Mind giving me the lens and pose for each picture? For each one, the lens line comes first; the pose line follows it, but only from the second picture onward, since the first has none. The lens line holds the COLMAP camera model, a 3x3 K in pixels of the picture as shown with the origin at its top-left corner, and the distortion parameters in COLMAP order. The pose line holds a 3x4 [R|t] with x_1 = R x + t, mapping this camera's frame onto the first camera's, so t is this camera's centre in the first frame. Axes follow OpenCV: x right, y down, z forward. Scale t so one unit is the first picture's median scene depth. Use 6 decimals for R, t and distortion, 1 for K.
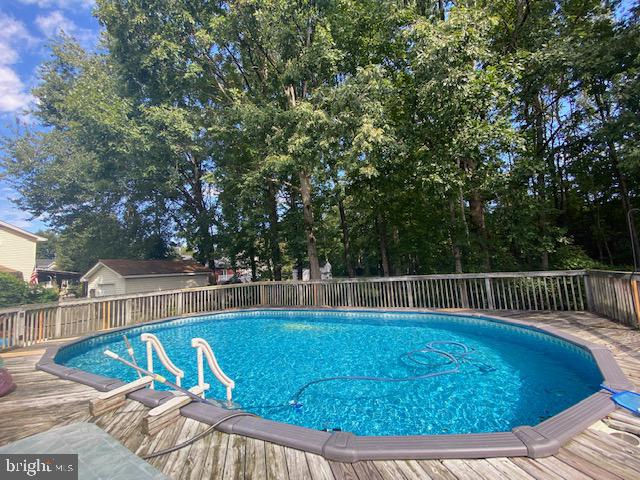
lens RADIAL K [[257.4, 0, 320.0], [0, 257.4, 240.0], [0, 0, 1]] dist [0.000167, -0.012768]
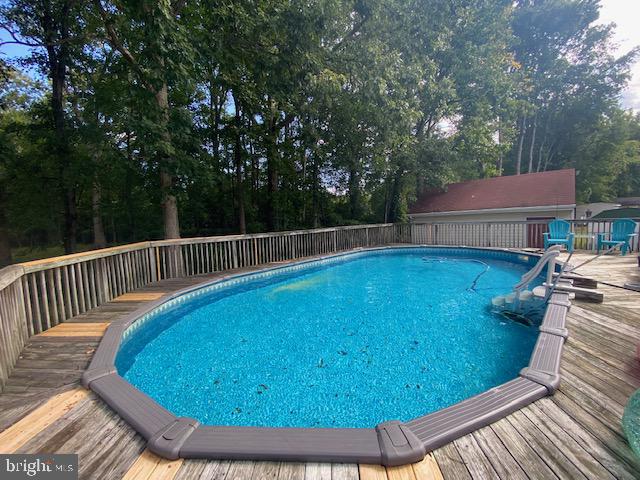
lens RADIAL K [[257.4, 0, 320.0], [0, 257.4, 240.0], [0, 0, 1]] dist [0.000167, -0.012768]
pose [[0.277566, -0.024329, 0.960399, -0.512526], [-0.072831, 0.996270, 0.046287, 0.085759], [-0.957942, -0.082794, 0.274758, 0.409927]]
